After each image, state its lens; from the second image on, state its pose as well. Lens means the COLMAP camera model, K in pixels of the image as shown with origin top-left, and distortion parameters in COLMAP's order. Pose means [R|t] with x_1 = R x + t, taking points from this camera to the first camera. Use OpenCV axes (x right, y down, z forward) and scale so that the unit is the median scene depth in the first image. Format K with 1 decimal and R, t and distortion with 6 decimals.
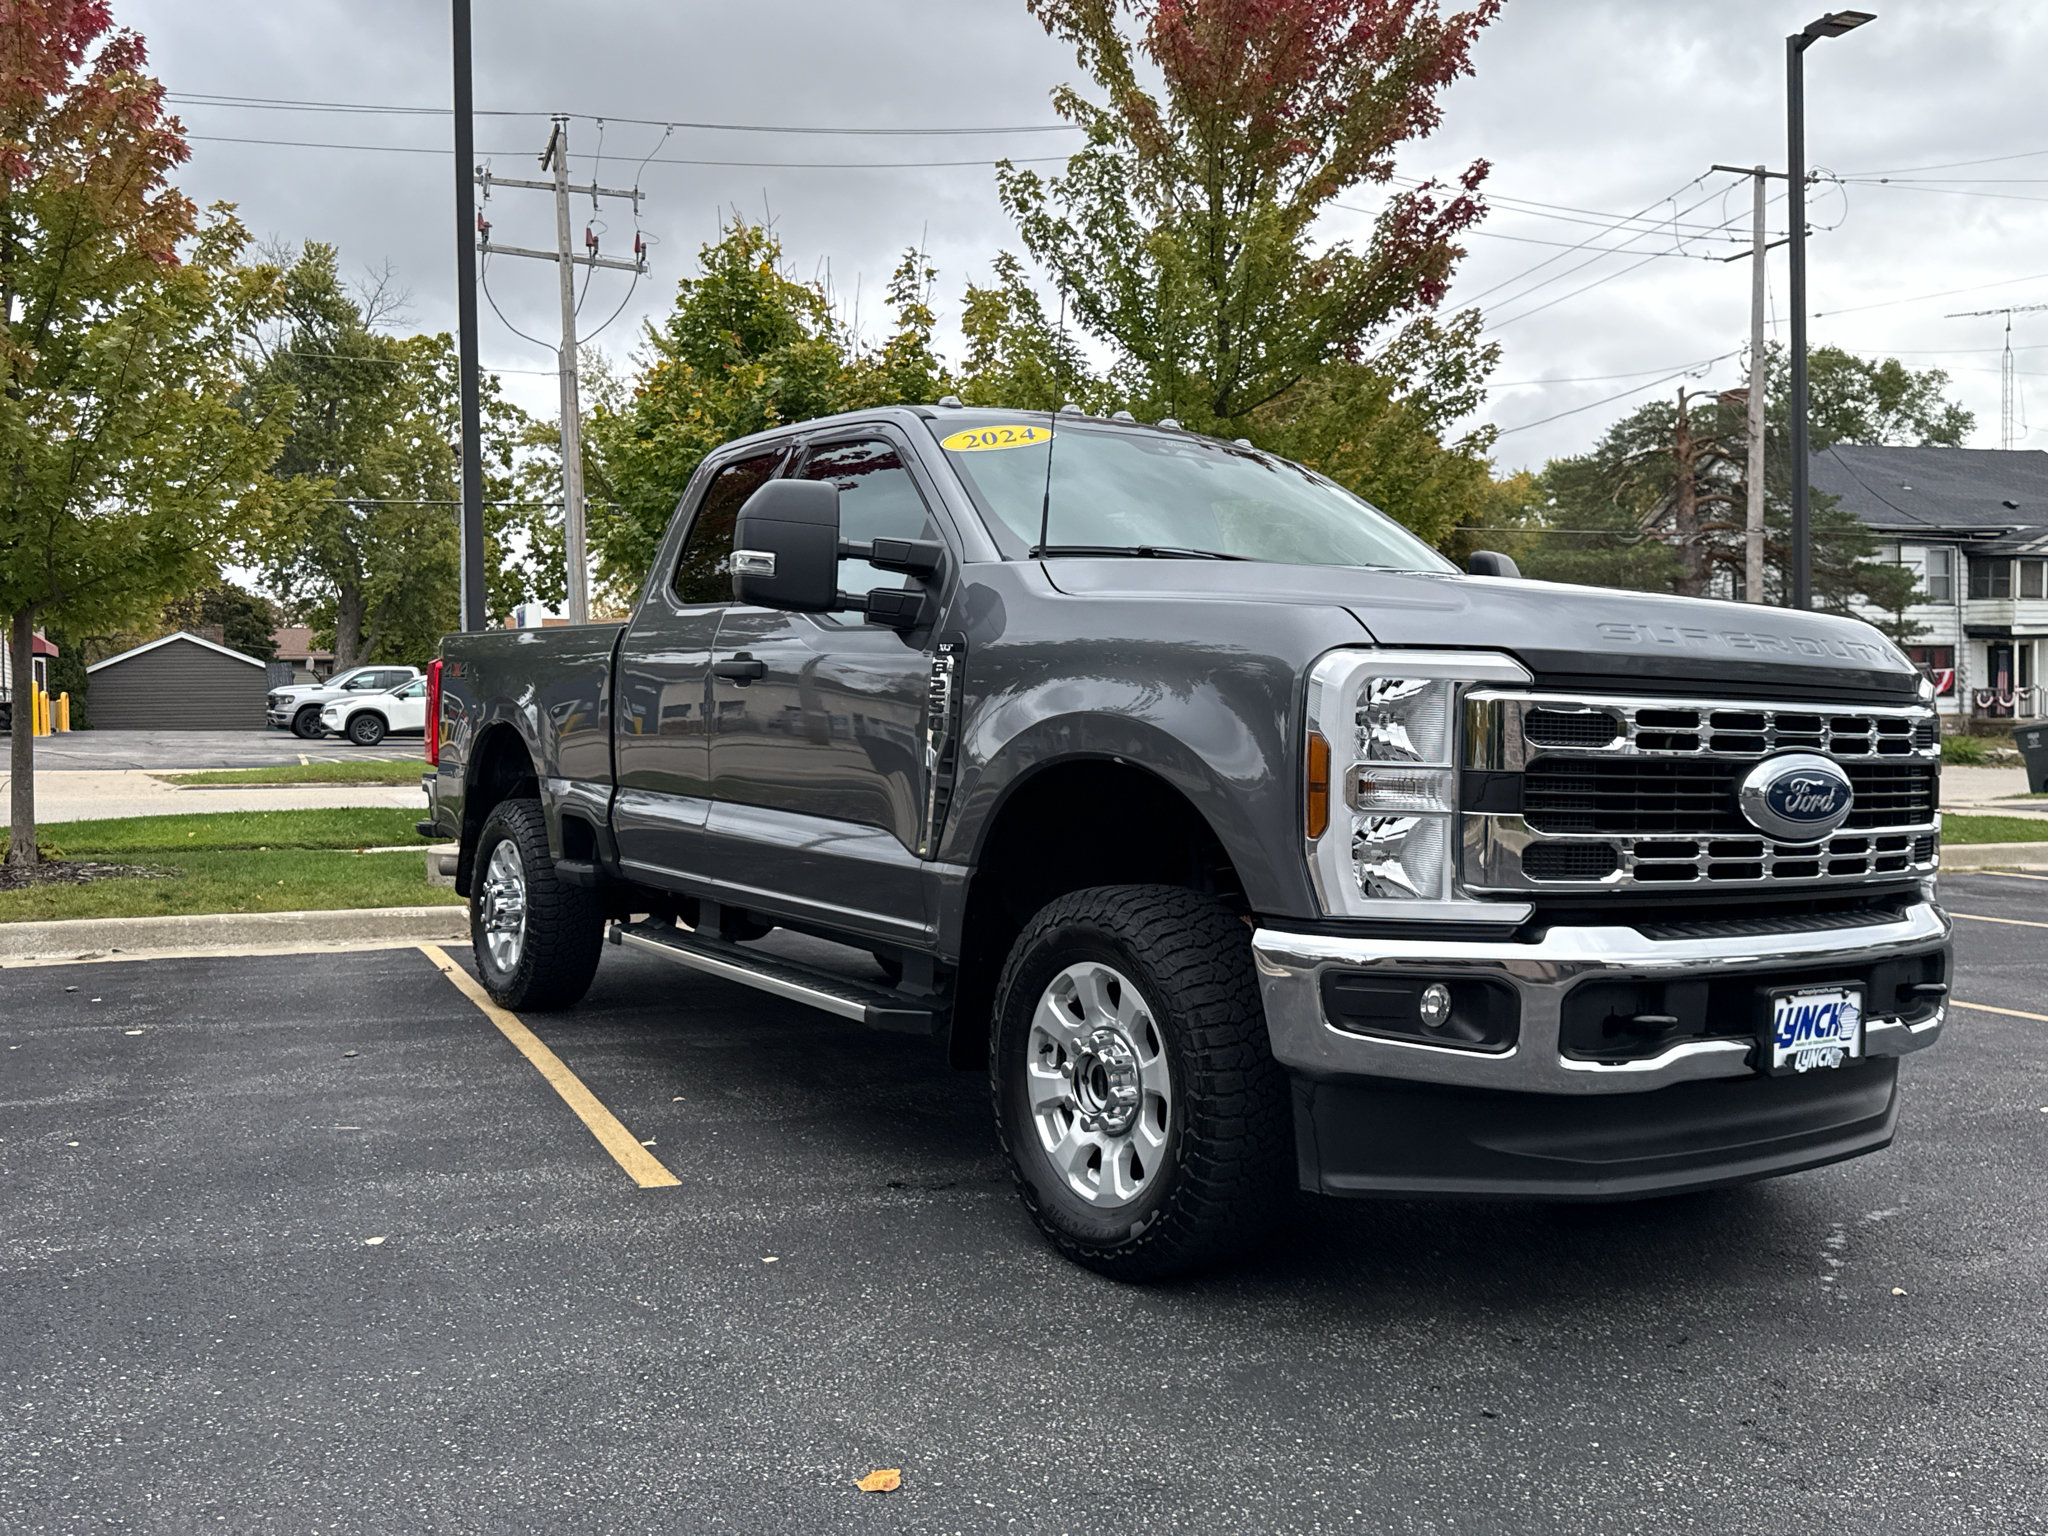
lens RADIAL K [[1794.1, 0, 1028.3], [0, 1794.1, 772.1], [0, 0, 1]] dist [0.208124, -0.472389]
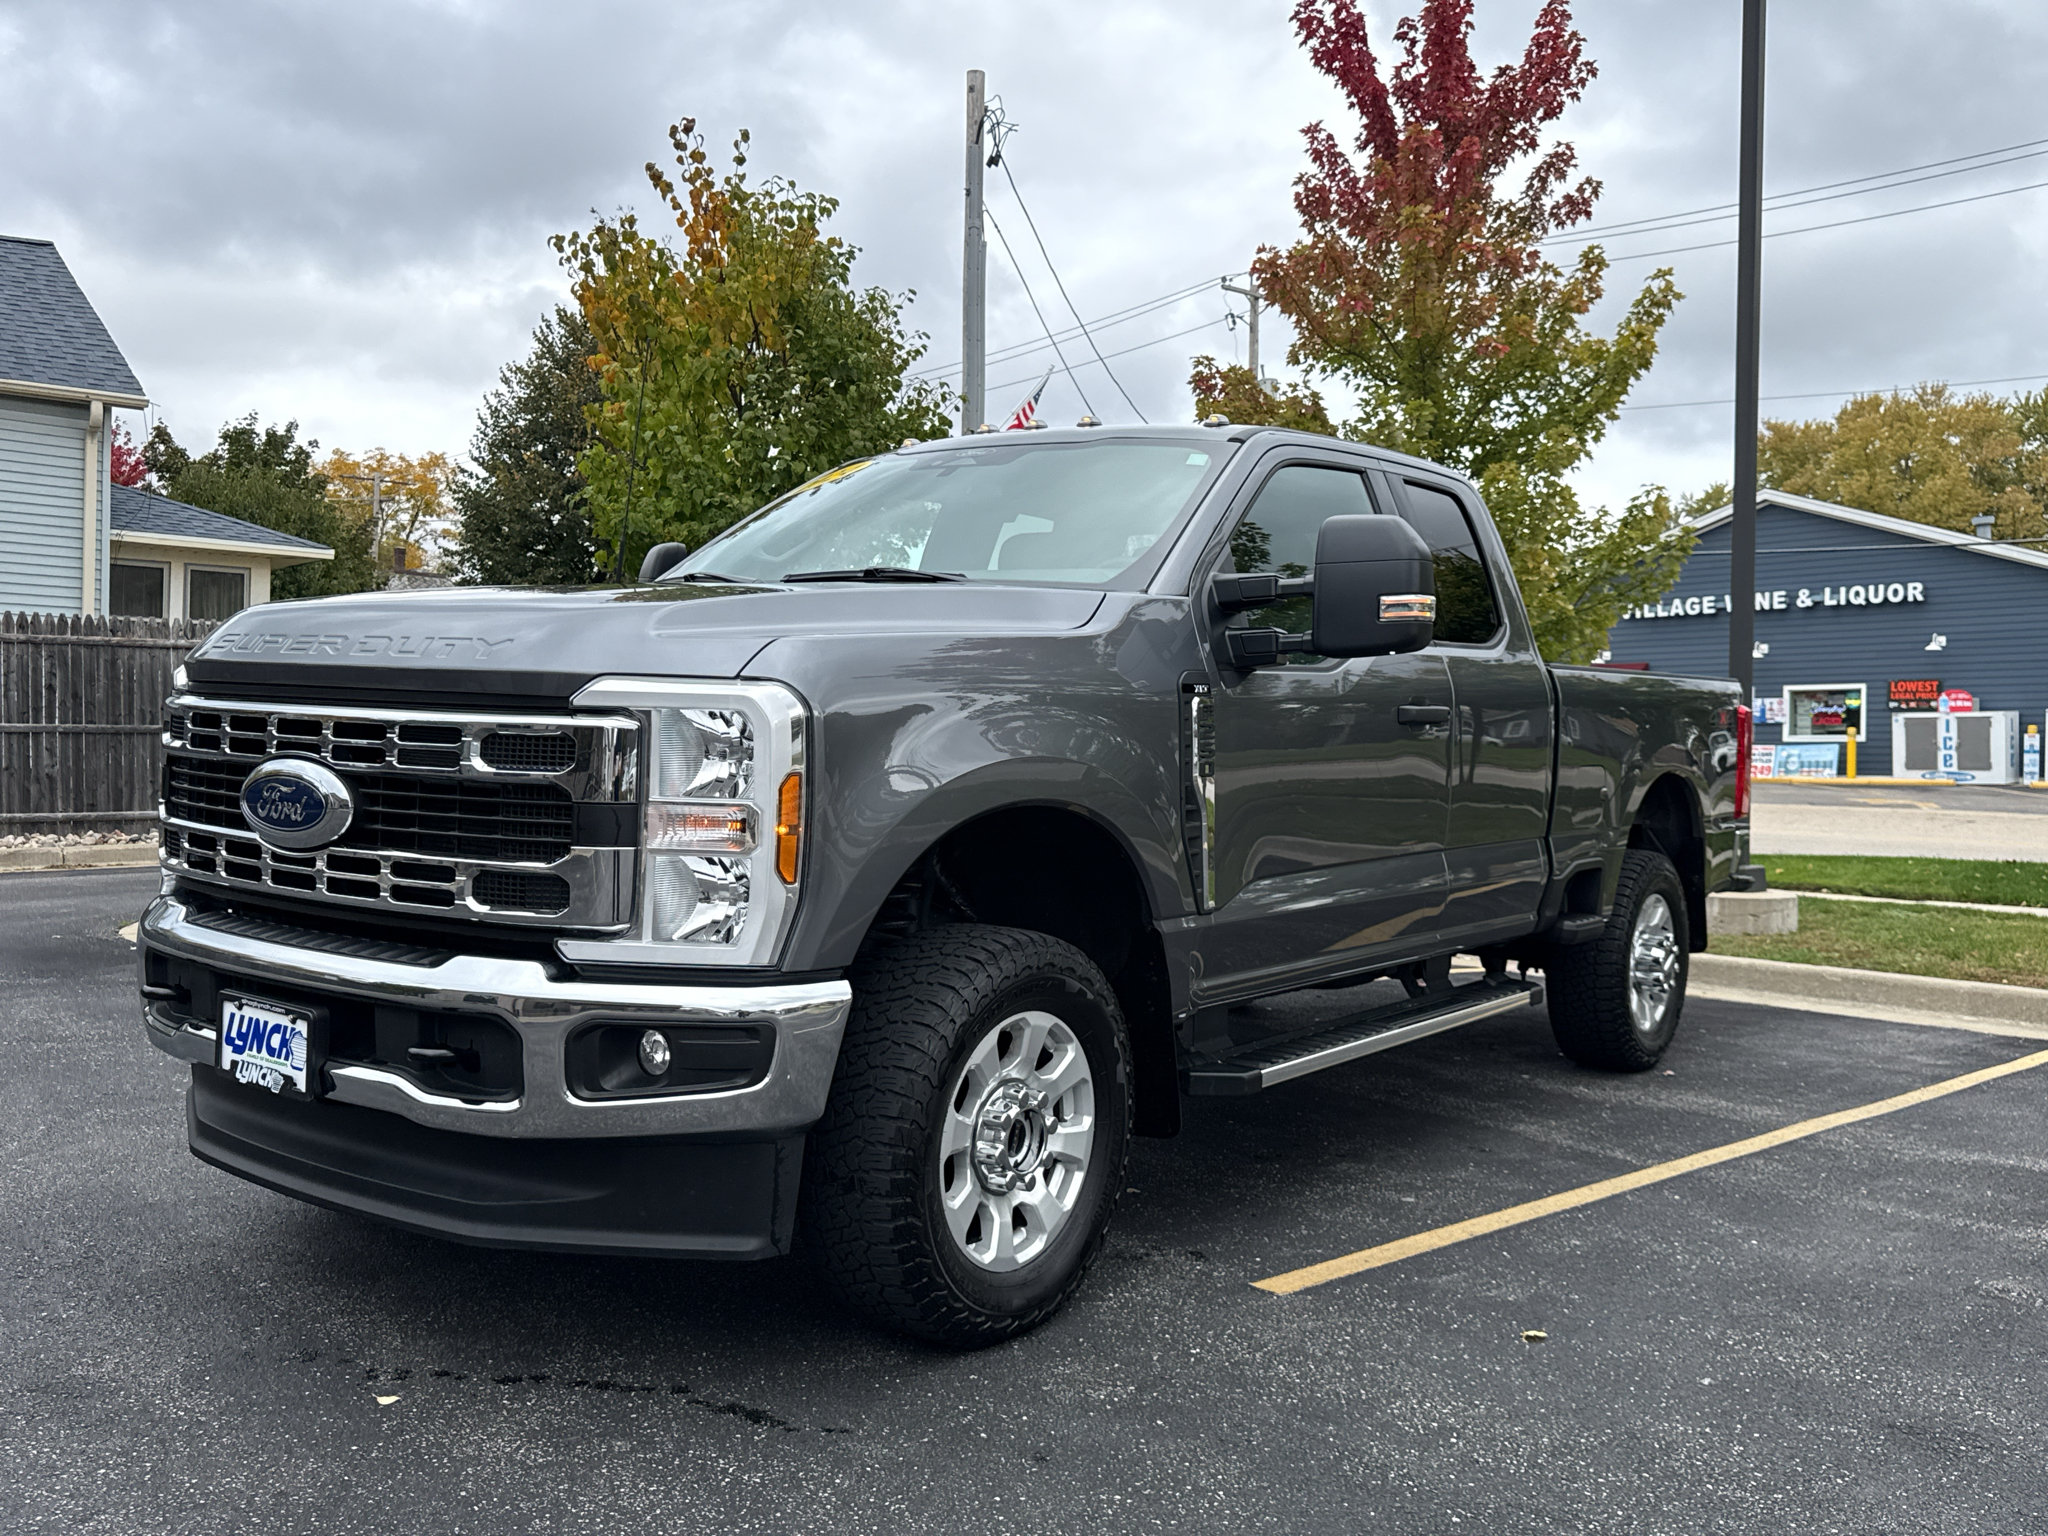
lens RADIAL K [[1809.1, 0, 1016.3], [0, 1809.1, 778.8], [0, 0, 1]] dist [0.129449, -0.221103]
pose [[0.295919, 0.022743, -0.954942, 1.462454], [-0.050294, 0.998701, 0.008201, -0.026769], [0.953888, 0.045601, 0.296678, 1.085363]]
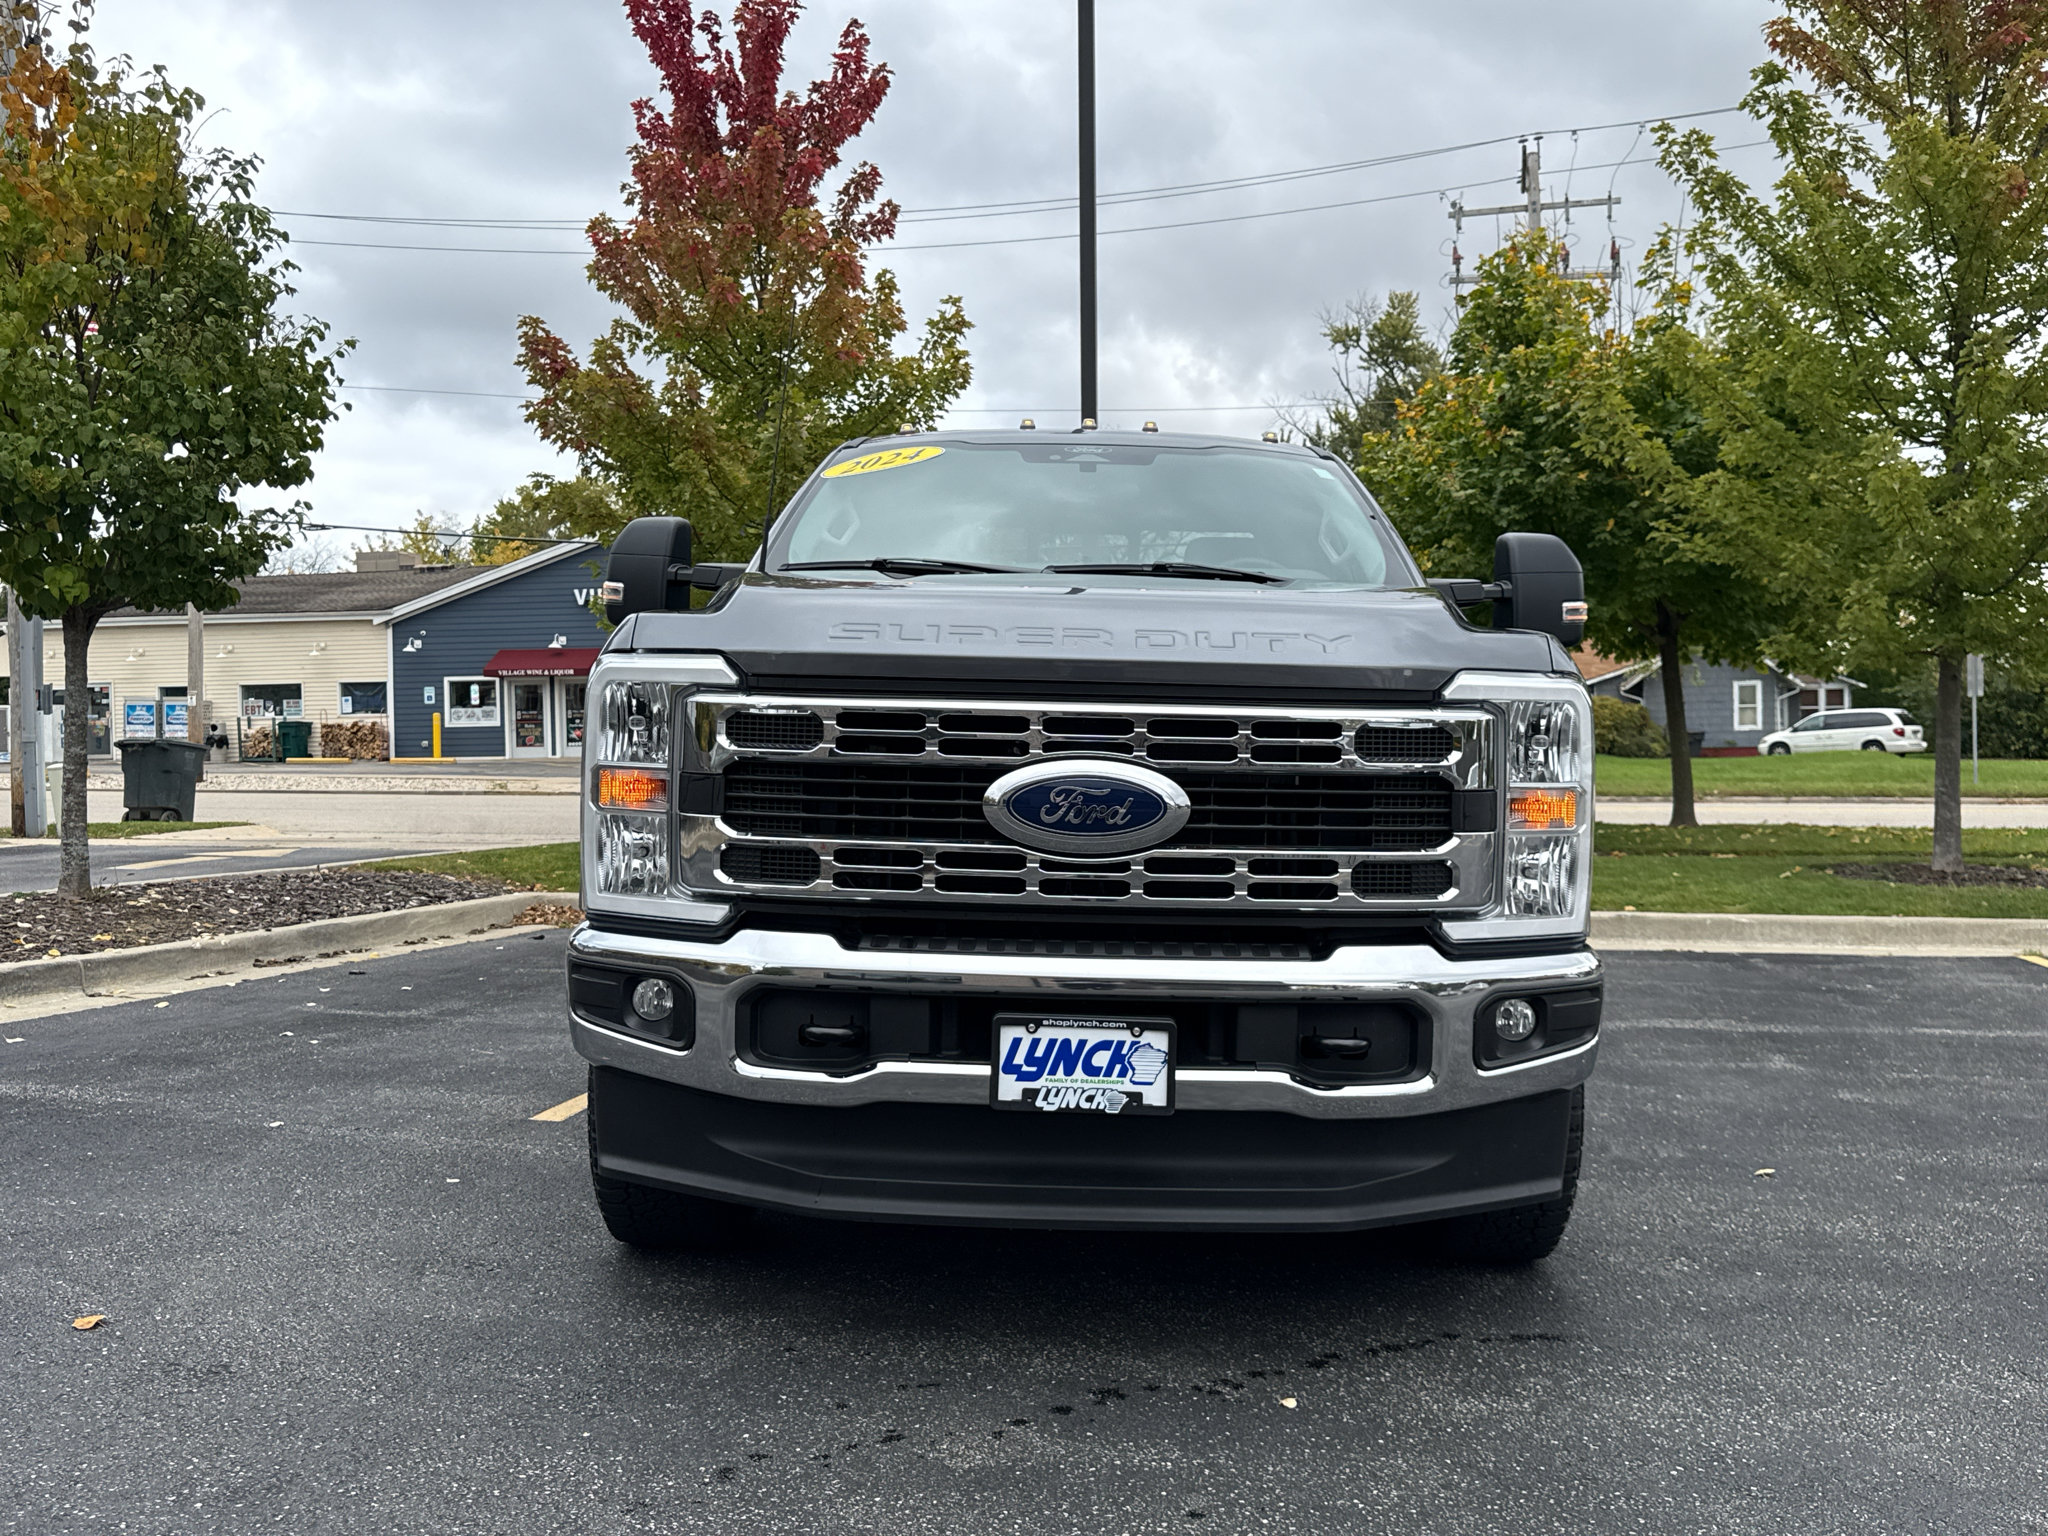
lens RADIAL K [[1816.4, 0, 1055.7], [0, 1816.4, 788.0], [0, 0, 1]] dist [0.129442, -0.301162]
pose [[0.811864, 0.014367, -0.583670, 0.938267], [-0.016580, 0.999861, 0.001550, 0.002989], [0.583611, 0.008419, 0.811989, 0.269166]]
